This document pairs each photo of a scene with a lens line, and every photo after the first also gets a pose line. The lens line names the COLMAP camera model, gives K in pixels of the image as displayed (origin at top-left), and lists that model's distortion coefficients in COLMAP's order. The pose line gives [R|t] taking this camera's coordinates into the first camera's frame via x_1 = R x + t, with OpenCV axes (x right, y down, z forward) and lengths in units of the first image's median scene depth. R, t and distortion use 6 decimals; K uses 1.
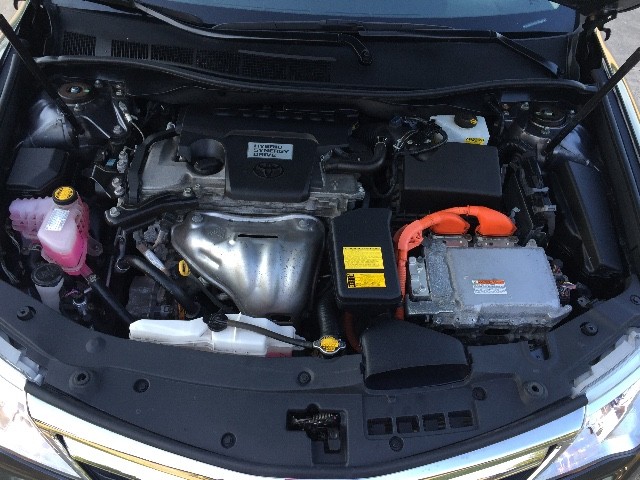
lens RADIAL K [[542.4, 0, 320.0], [0, 542.4, 240.0], [0, 0, 1]] dist [0.102491, -0.148933]
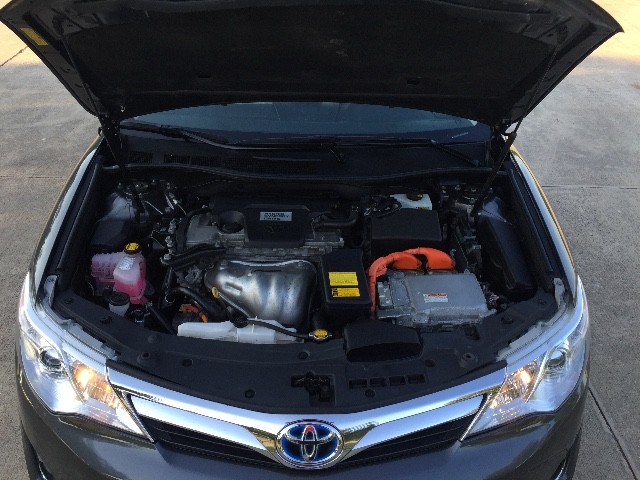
lens RADIAL K [[542.4, 0, 320.0], [0, 542.4, 240.0], [0, 0, 1]] dist [0.102491, -0.148933]
pose [[0.999277, -0.038008, -0.000475, 0.022136], [0.036436, 0.961359, -0.272874, 0.296428], [0.010828, 0.272660, 0.962050, -0.355467]]
